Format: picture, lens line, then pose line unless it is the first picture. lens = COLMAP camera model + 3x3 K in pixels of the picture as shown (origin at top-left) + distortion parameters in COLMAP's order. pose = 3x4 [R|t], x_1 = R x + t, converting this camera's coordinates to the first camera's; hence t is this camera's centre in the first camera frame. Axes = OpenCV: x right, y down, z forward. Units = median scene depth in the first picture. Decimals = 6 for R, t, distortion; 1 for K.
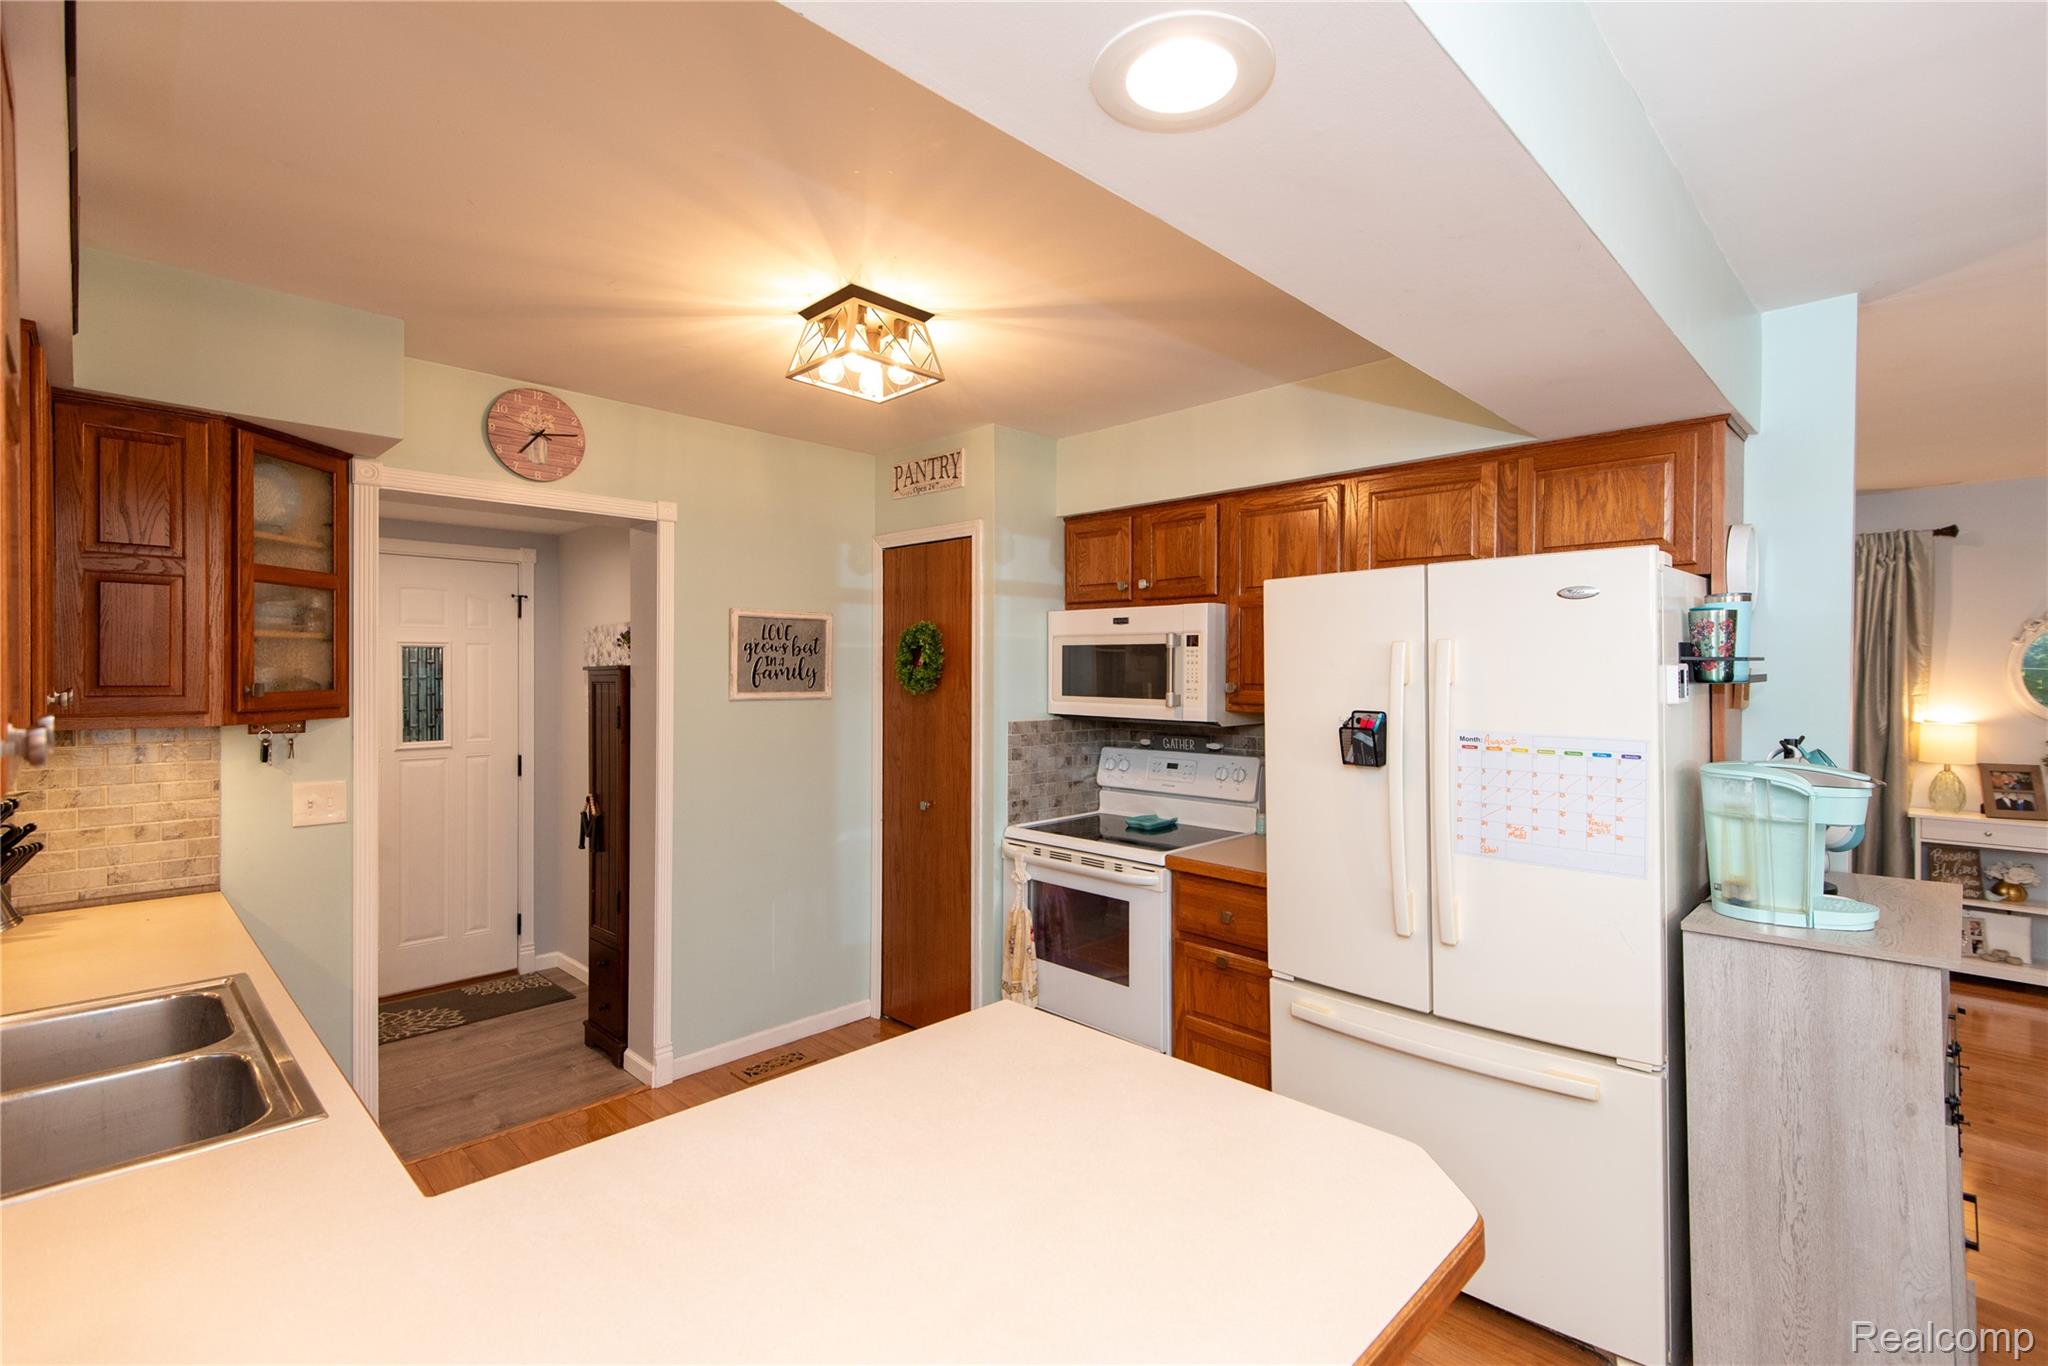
lens RADIAL K [[941.2, 0, 1035.1], [0, 941.2, 675.5], [0, 0, 1]] dist [0.029321, -0.008784]
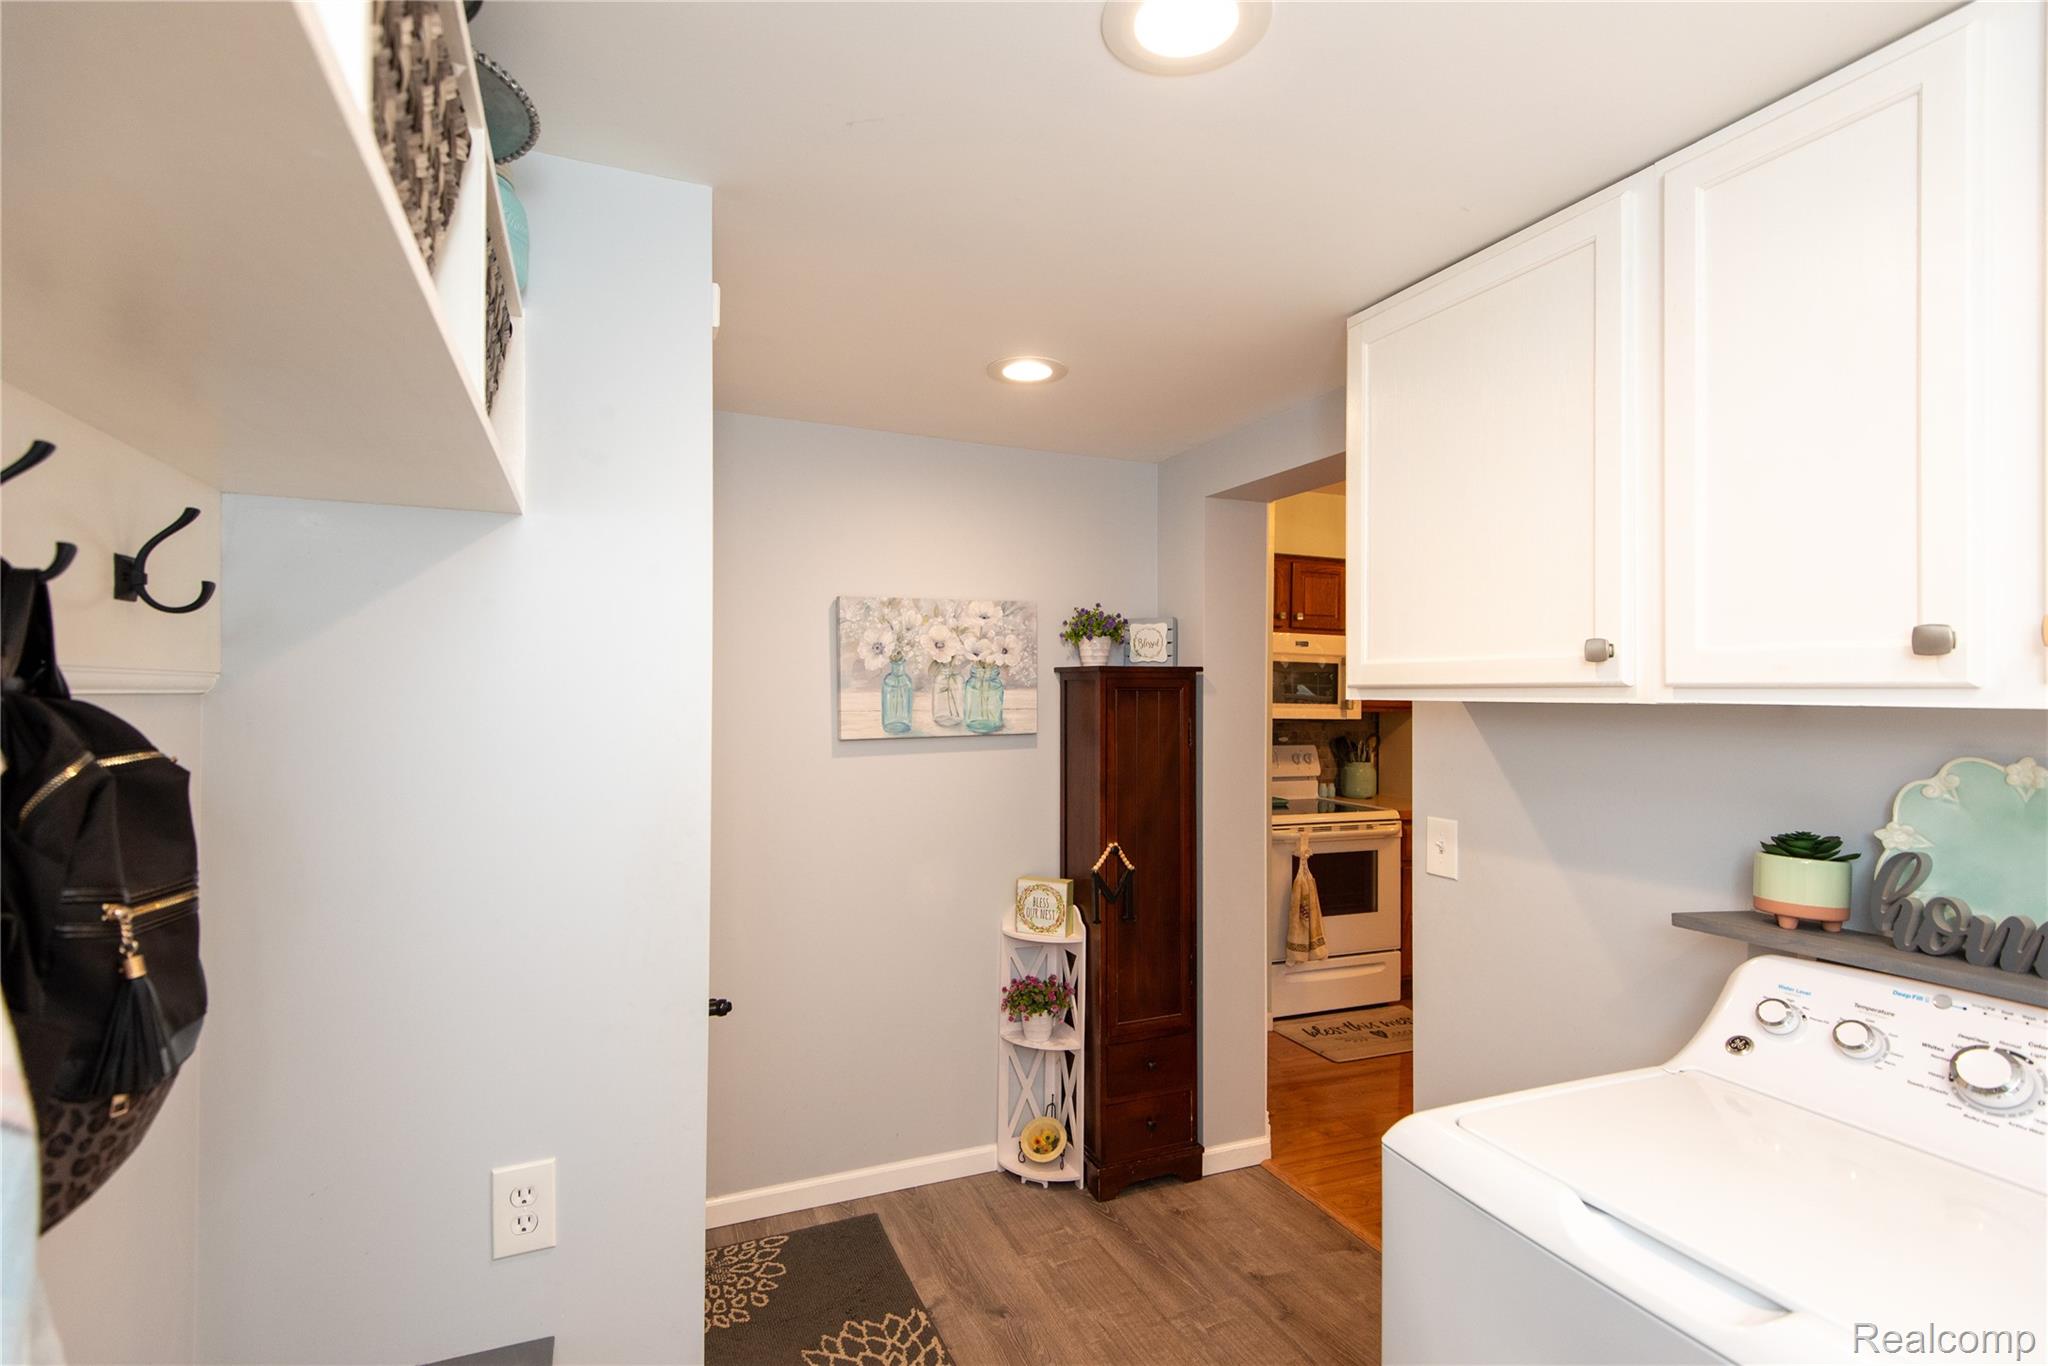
lens RADIAL K [[941.2, 0, 1016.9], [0, 941.2, 689.9], [0, 0, 1]] dist [0.029321, -0.008784]
pose [[0.387726, 0.006269, 0.921753, -1.259399], [-0.003369, 0.999980, -0.005383, 0.013144], [-0.921768, -0.001019, 0.387739, 0.858860]]
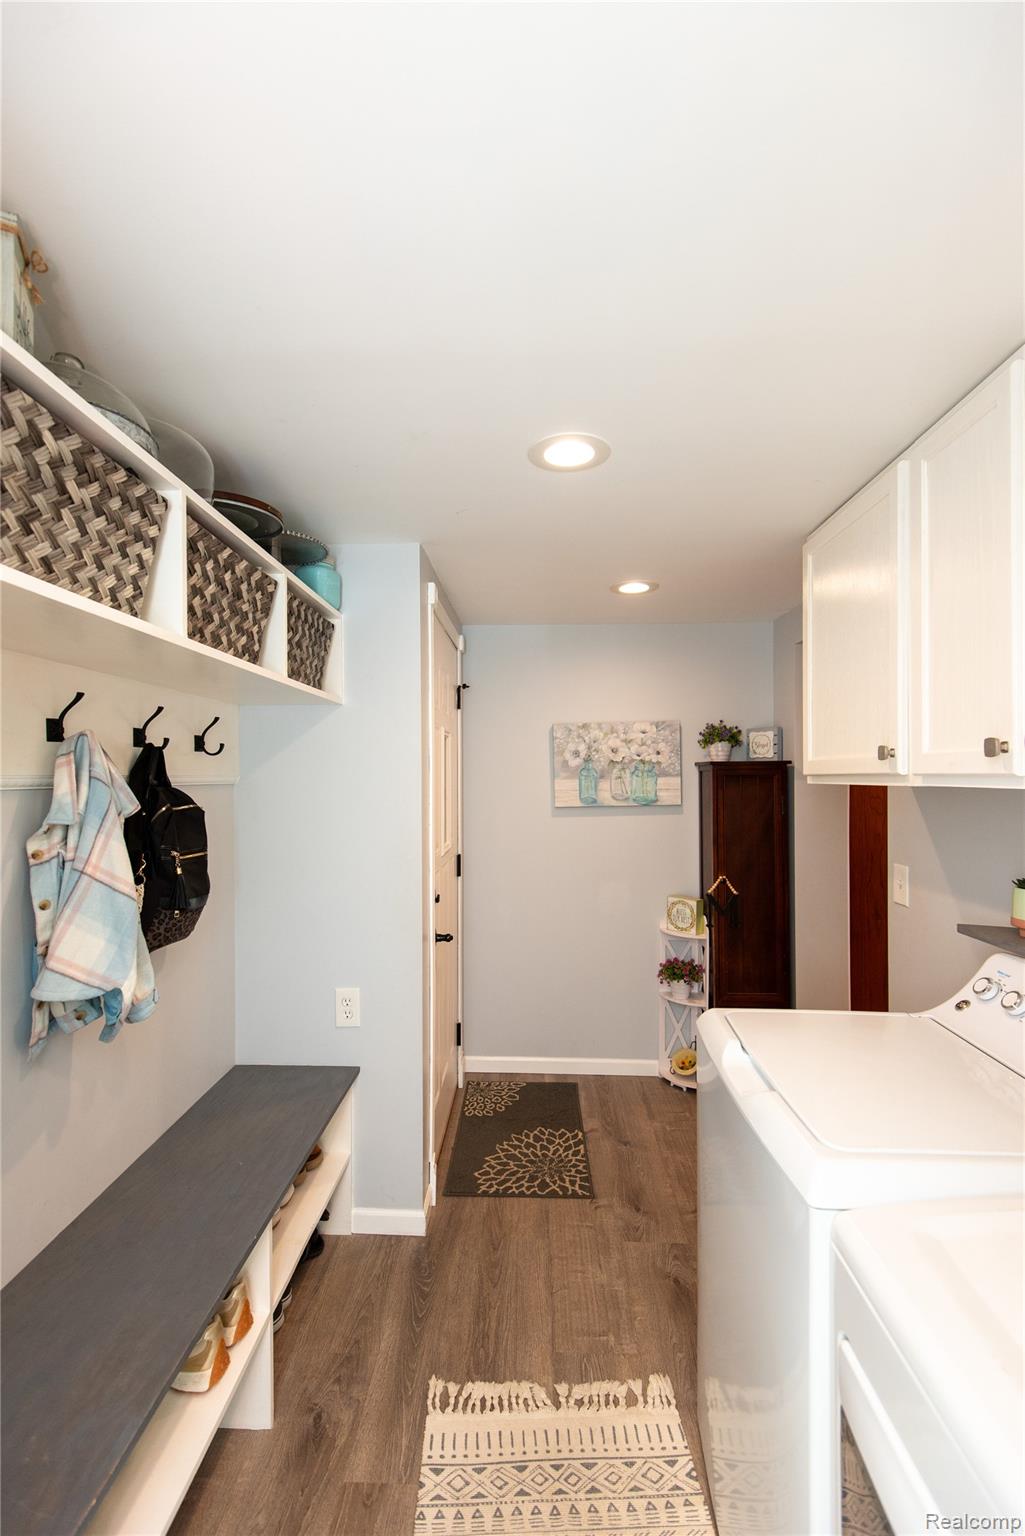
lens RADIAL K [[705.9, 0, 538.0], [0, 705.9, 785.9], [0, 0, 1]] dist [0.029321, -0.008784]
pose [[0.745299, -0.010484, 0.666648, -1.284476], [0.004848, 0.999935, 0.010305, 0.009896], [-0.666712, -0.004448, 0.745302, 0.580004]]
